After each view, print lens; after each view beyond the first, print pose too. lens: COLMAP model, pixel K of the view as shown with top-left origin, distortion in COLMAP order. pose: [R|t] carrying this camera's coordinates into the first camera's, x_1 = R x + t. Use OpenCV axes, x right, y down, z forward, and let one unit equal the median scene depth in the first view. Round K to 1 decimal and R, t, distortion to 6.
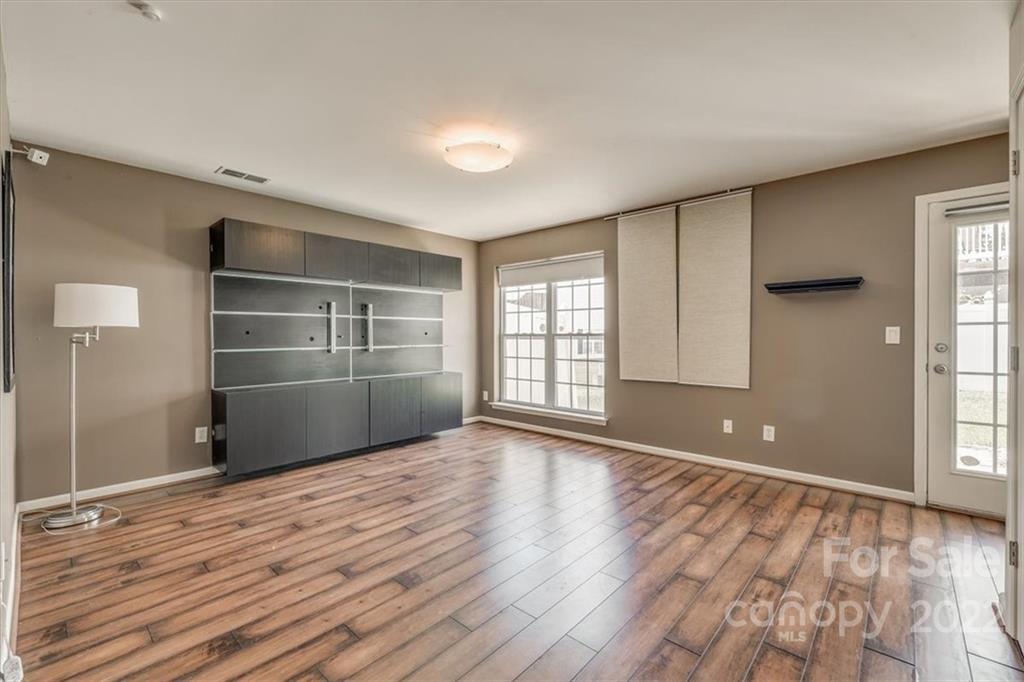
lens RADIAL K [[438.2, 0, 509.1], [0, 438.2, 334.6], [0, 0, 1]] dist [0.002065, 0.000419]
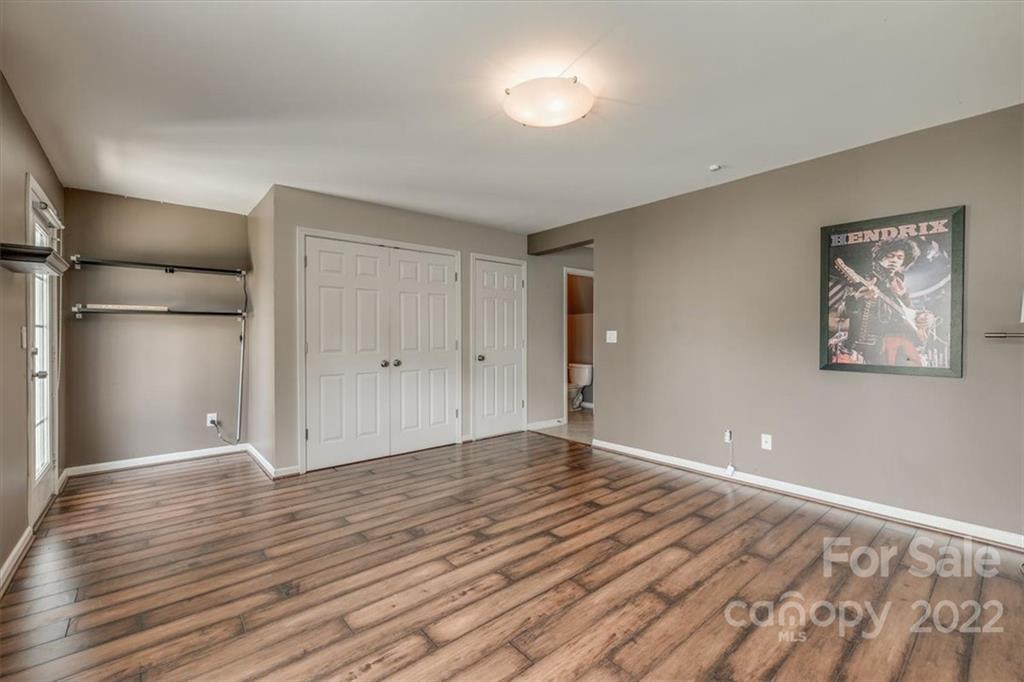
lens RADIAL K [[438.2, 0, 508.8], [0, 438.2, 341.7], [0, 0, 1]] dist [0.002065, 0.000419]
pose [[-0.991488, 0.004178, 0.130133, -0.128612], [0.004919, 0.999973, 0.005378, 0.007635], [-0.130107, 0.005973, -0.991482, 2.224376]]
